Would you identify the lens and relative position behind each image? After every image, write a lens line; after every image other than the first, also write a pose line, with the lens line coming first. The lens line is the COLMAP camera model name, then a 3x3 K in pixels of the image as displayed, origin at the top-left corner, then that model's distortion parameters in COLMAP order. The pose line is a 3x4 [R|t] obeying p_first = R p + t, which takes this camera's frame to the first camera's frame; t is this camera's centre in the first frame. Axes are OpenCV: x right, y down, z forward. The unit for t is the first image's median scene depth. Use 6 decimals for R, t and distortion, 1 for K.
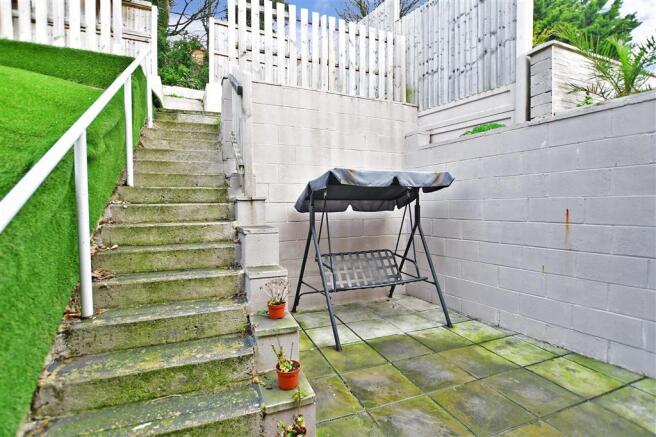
lens RADIAL K [[322.9, 0, 328.0], [0, 322.9, 218.5], [0, 0, 1]] dist [-0.004619, -0.000945]
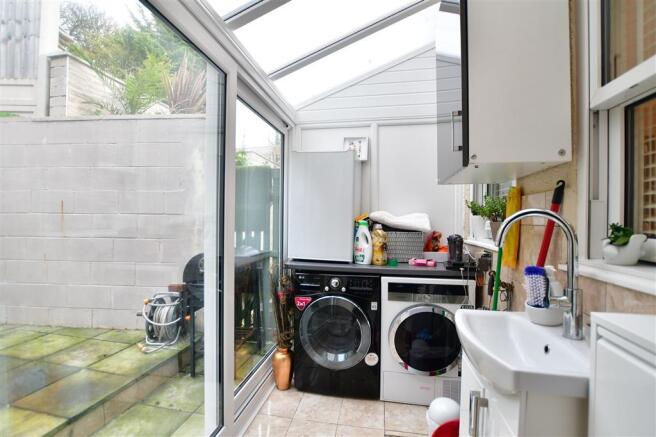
lens RADIAL K [[322.9, 0, 328.0], [0, 322.9, 218.5], [0, 0, 1]] dist [-0.004619, -0.000945]
pose [[0.555145, 0.011795, 0.831670, 0.273211], [0.017495, 0.999513, -0.025853, 0.065824], [-0.831569, 0.028902, 0.554668, -0.337328]]
